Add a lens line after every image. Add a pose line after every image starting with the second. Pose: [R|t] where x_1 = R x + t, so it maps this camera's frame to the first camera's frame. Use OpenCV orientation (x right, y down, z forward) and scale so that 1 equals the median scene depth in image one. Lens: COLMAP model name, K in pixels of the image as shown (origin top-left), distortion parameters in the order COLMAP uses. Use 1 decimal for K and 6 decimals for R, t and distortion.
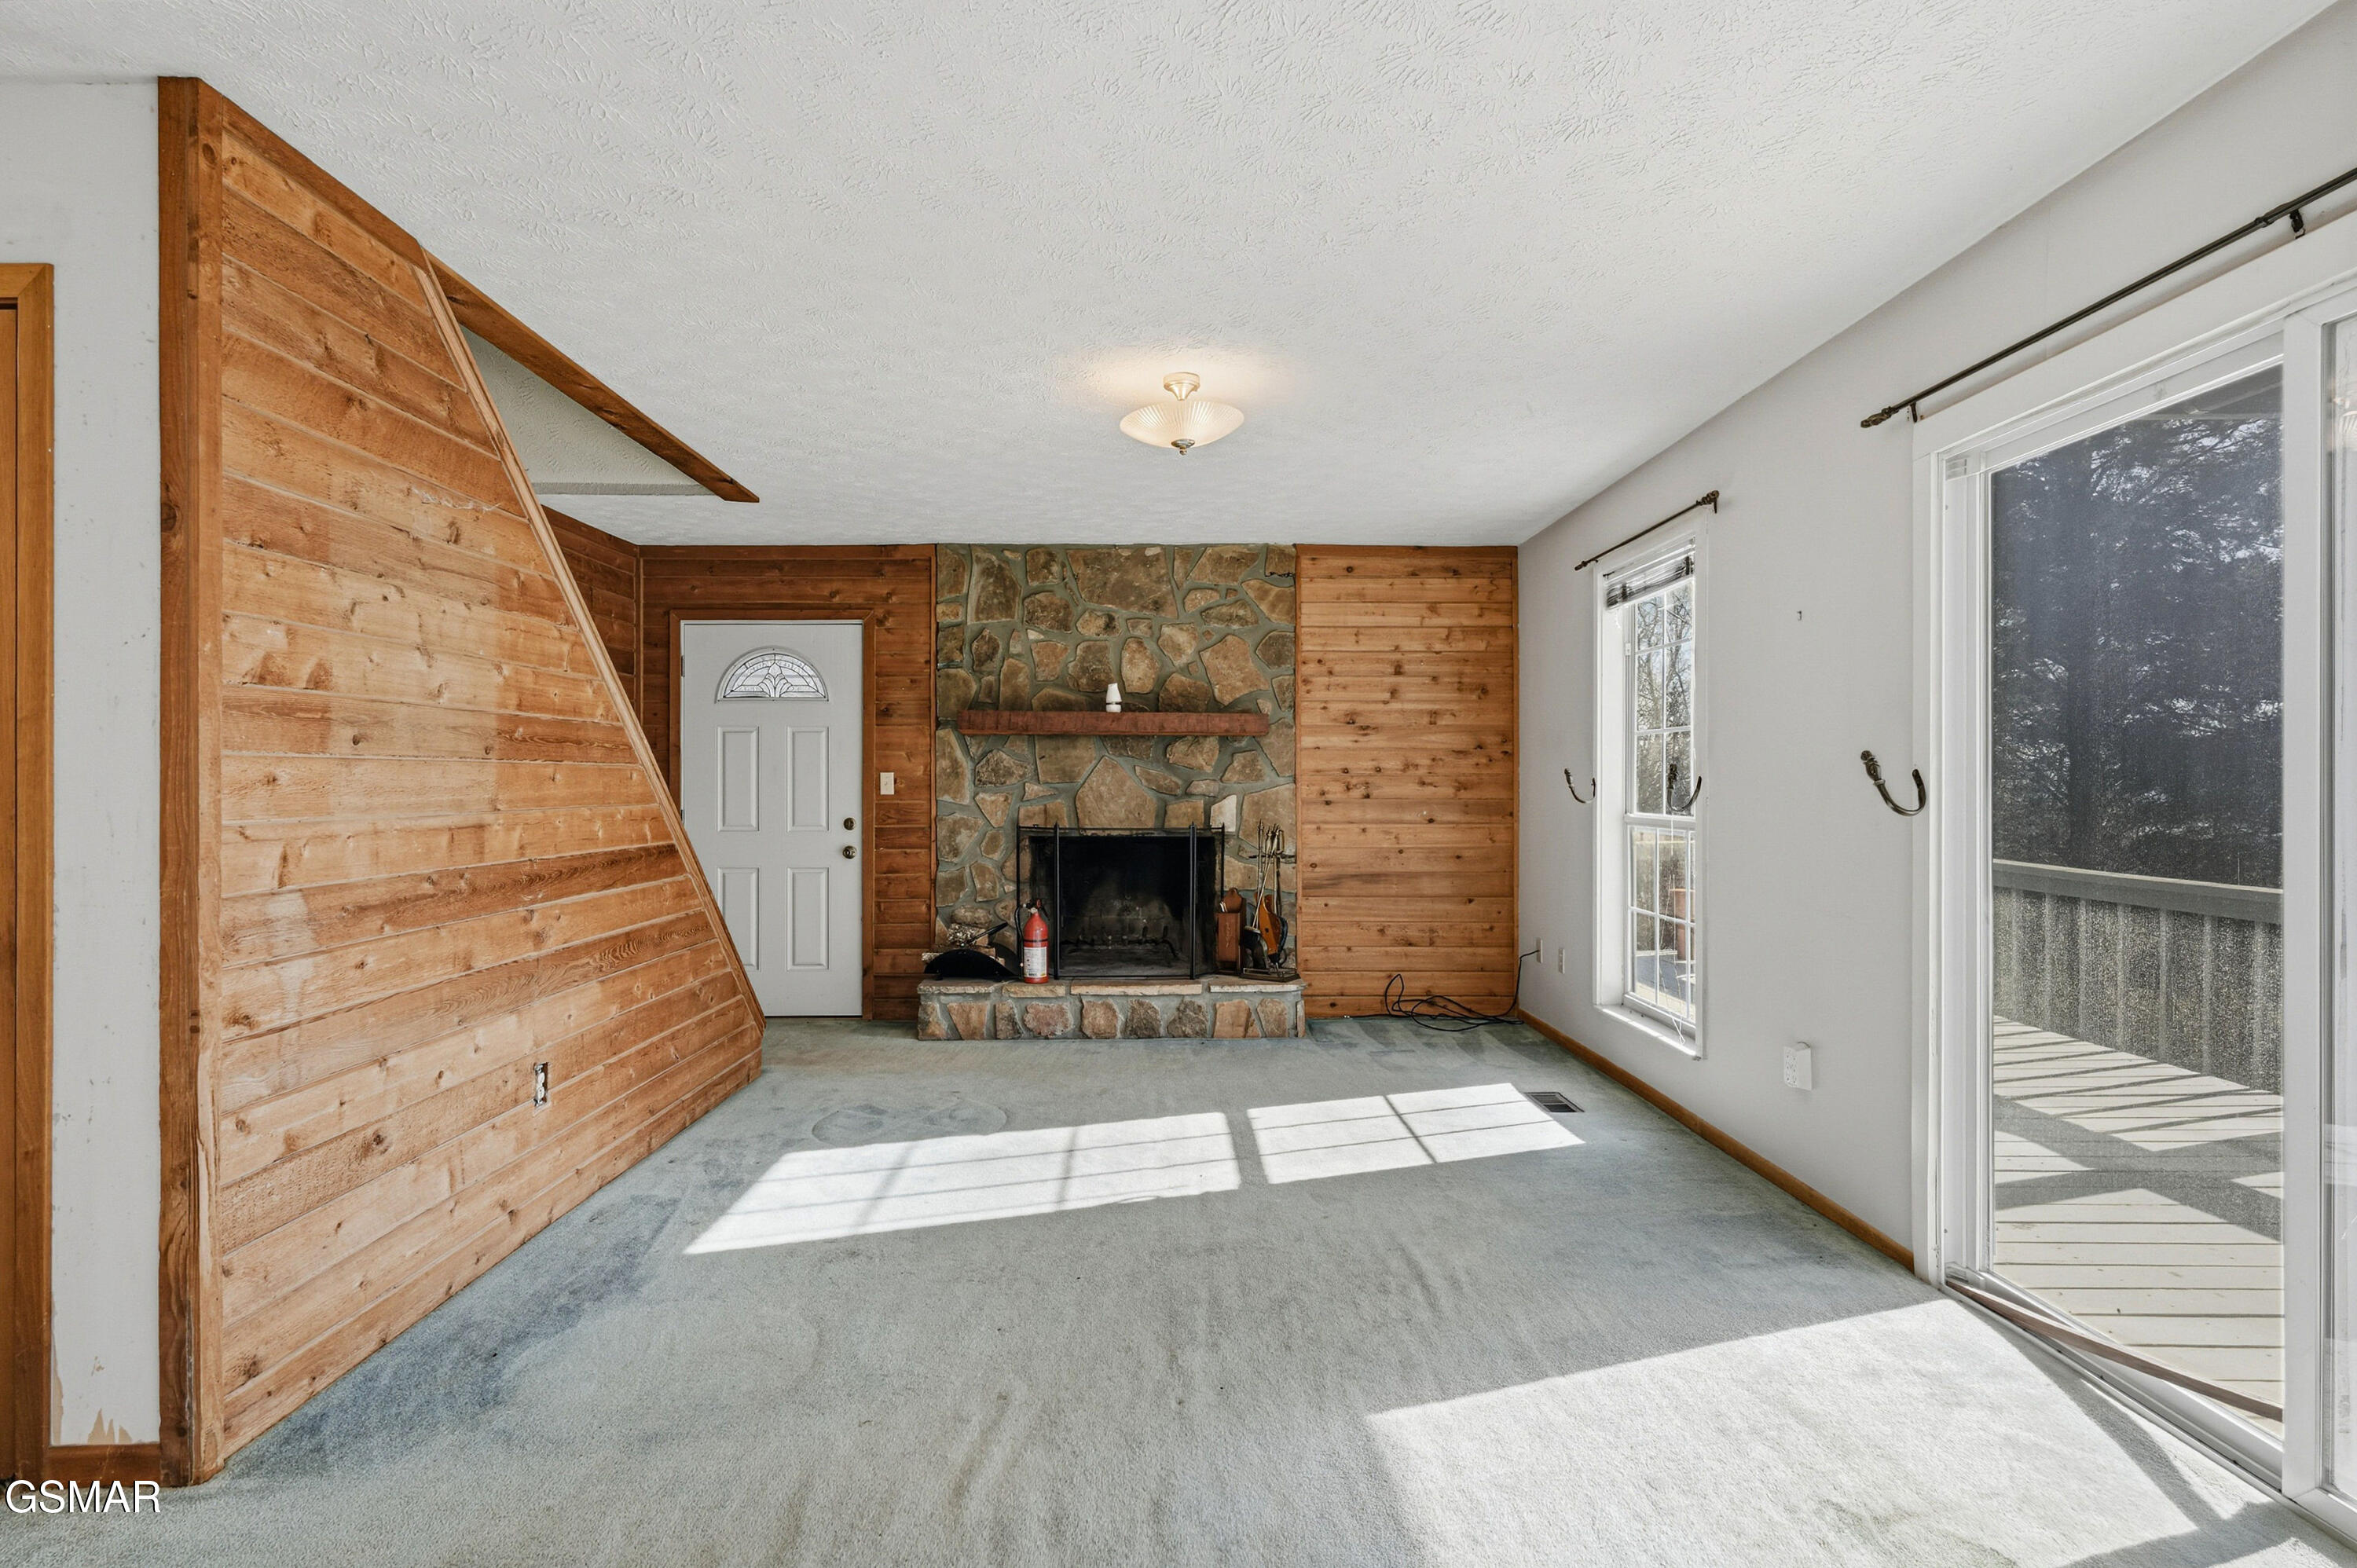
lens RADIAL K [[1183.6, 0, 1177.7], [0, 1183.6, 779.9], [0, 0, 1]] dist [-0.002570, -0.000337]
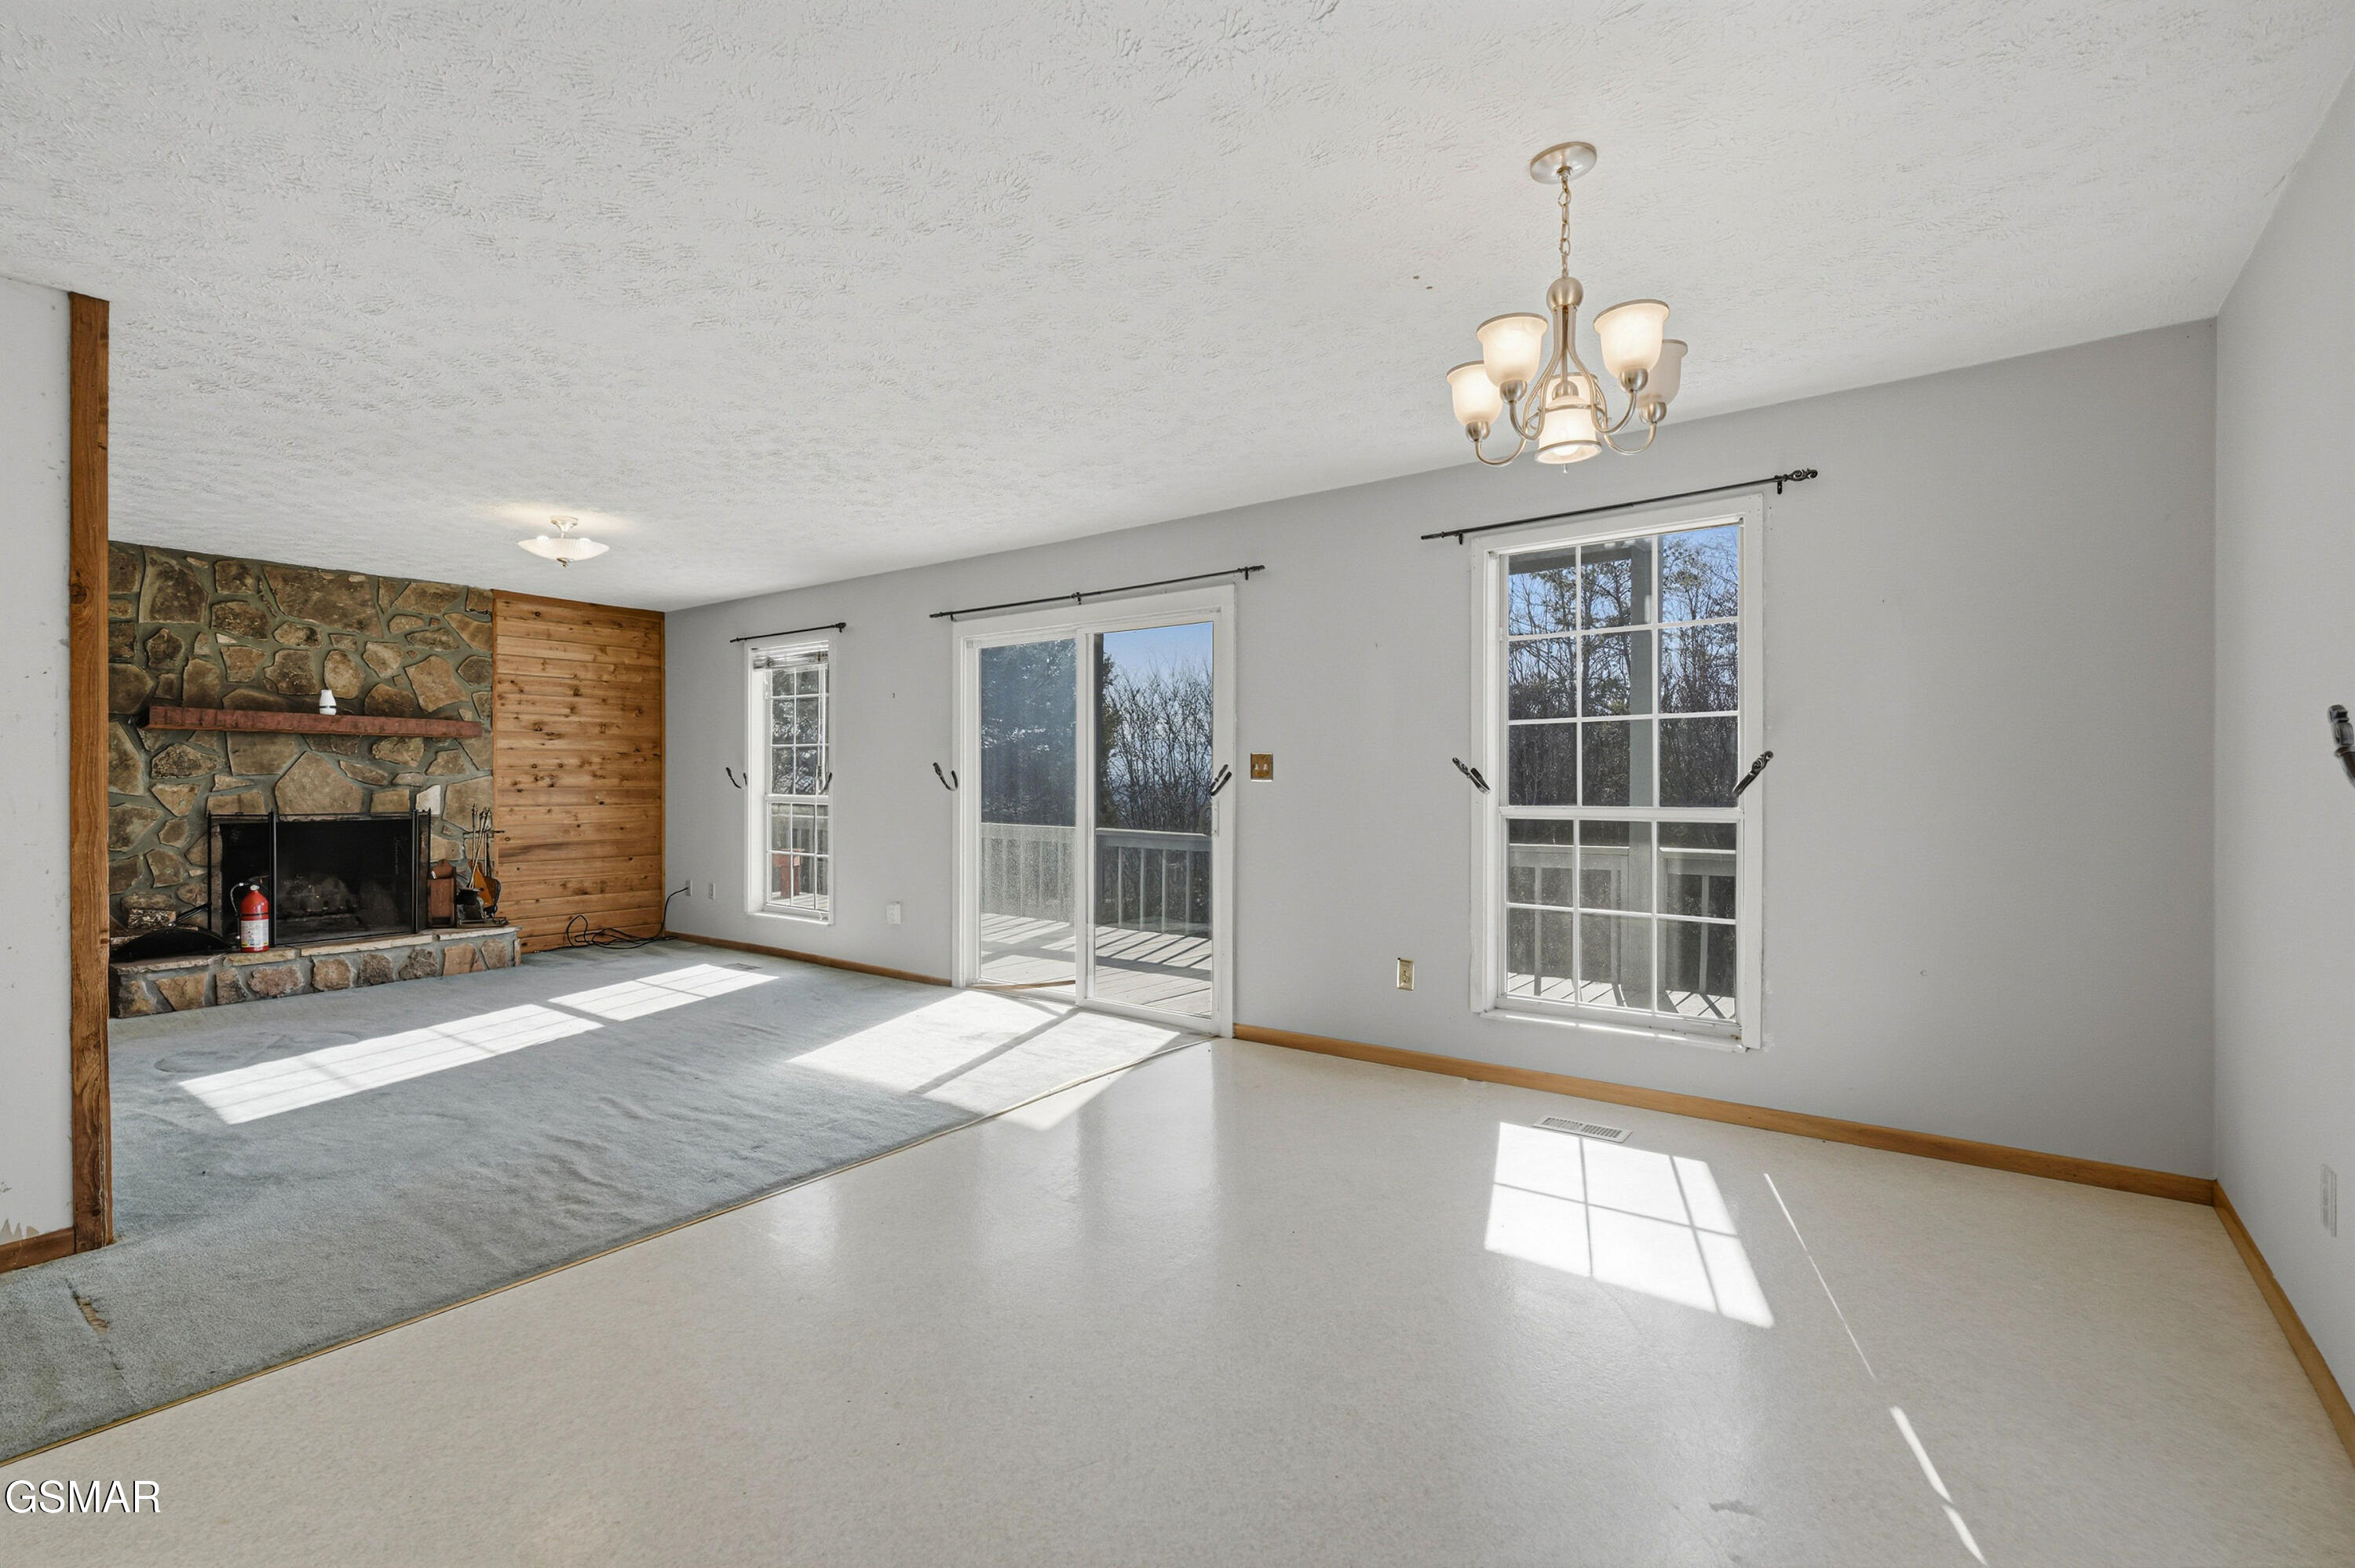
lens RADIAL K [[1078.7, 0, 1166.8], [0, 1078.7, 775.6], [0, 0, 1]] dist [0.000383, 0.000217]
pose [[0.623436, 0.002441, 0.781871, -0.360113], [-0.004974, 0.999987, 0.000844, -0.001854], [-0.781859, -0.004415, 0.623440, -0.303189]]
